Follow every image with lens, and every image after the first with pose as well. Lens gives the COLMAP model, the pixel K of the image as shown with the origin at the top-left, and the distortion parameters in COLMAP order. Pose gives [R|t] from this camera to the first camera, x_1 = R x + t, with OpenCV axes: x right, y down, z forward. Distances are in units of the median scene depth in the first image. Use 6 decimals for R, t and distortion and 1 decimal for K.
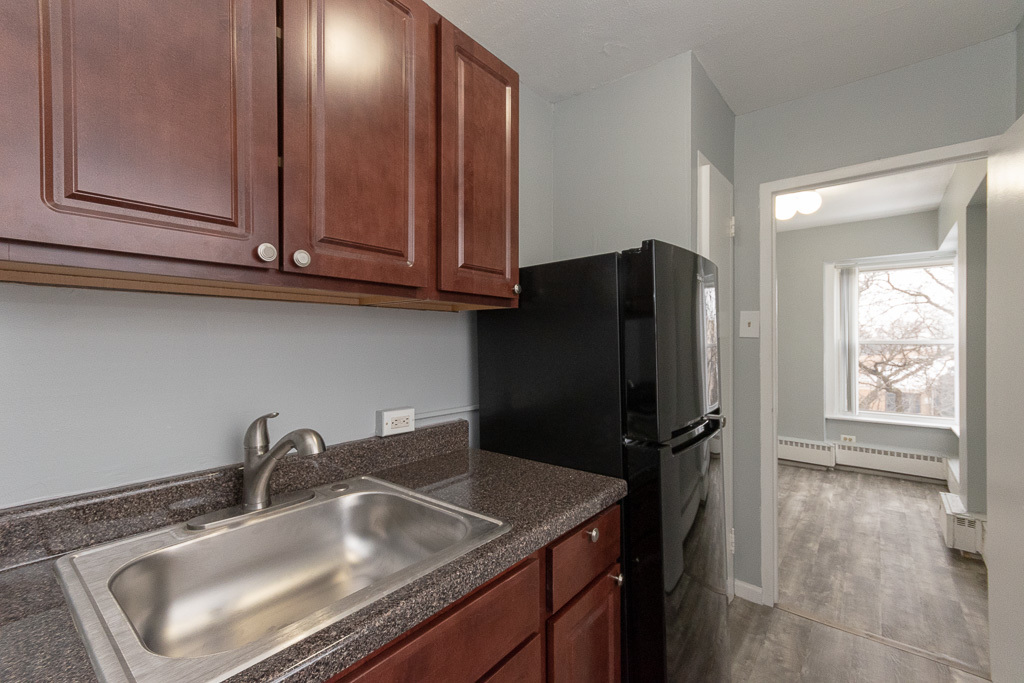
lens RADIAL K [[448.2, 0, 510.9], [0, 448.2, 340.8], [0, 0, 1]] dist [-0.002279, -0.001115]
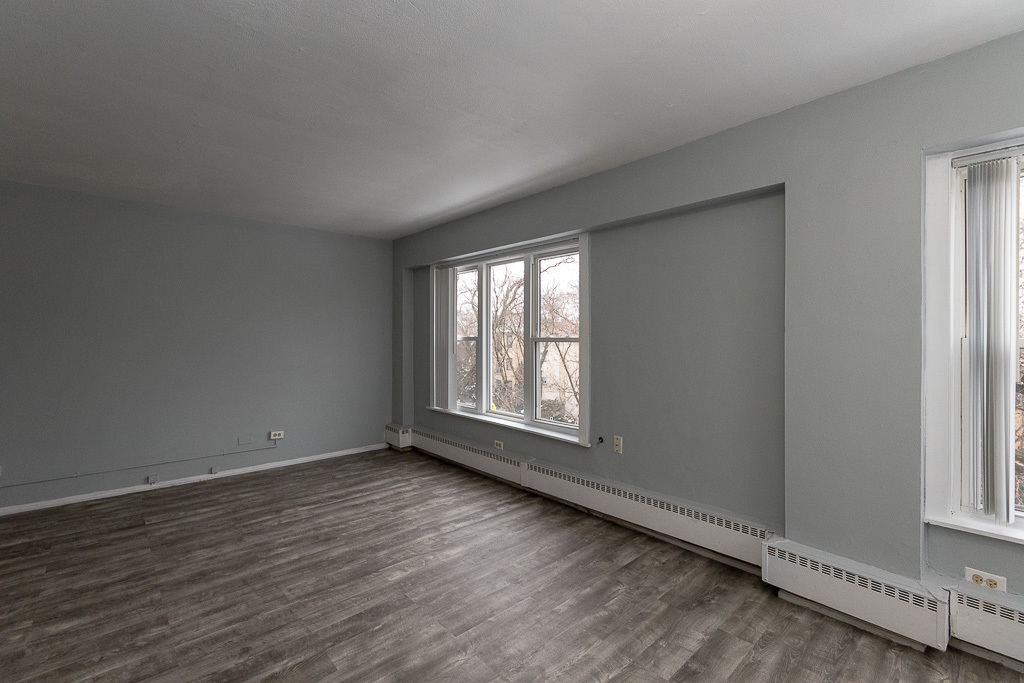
lens RADIAL K [[448.2, 0, 516.0], [0, 448.2, 338.9], [0, 0, 1]] dist [-0.002279, -0.001115]
pose [[0.990182, 0.005865, -0.139663, 0.384255], [-0.005628, 0.999982, 0.002092, 0.001056], [0.139672, -0.001285, 0.990197, 0.536322]]
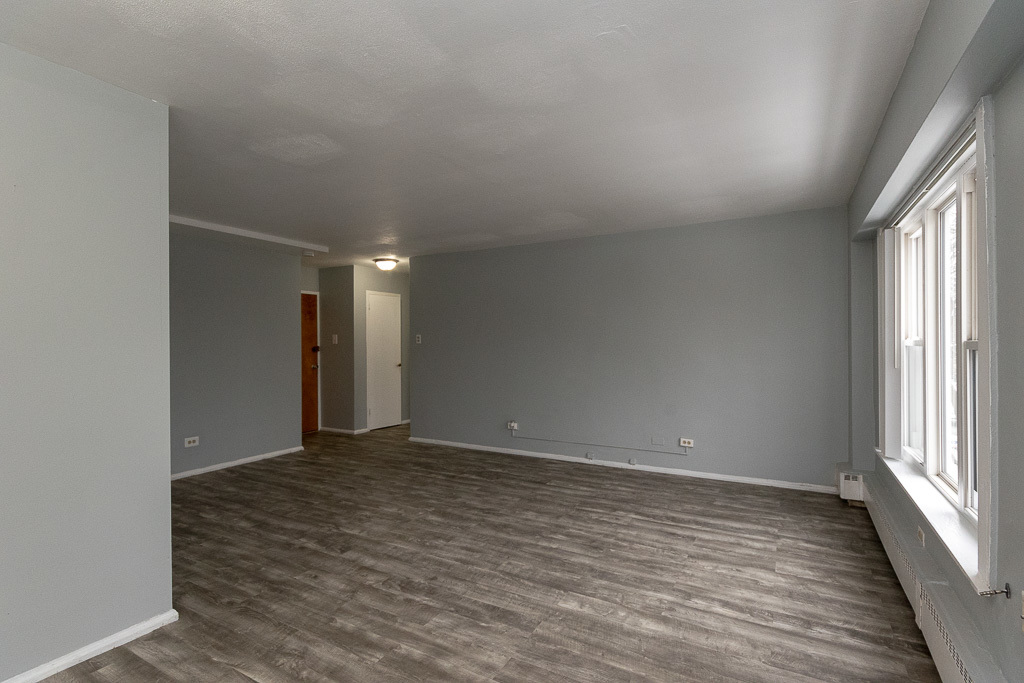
lens RADIAL K [[480.8, 0, 516.7], [0, 480.8, 343.6], [0, 0, 1]] dist [-0.004662, -0.001515]
pose [[0.175326, 0.005040, -0.984498, 0.696102], [0.002618, 0.999981, 0.005586, -0.000498], [0.984507, -0.003557, 0.175309, 0.931917]]
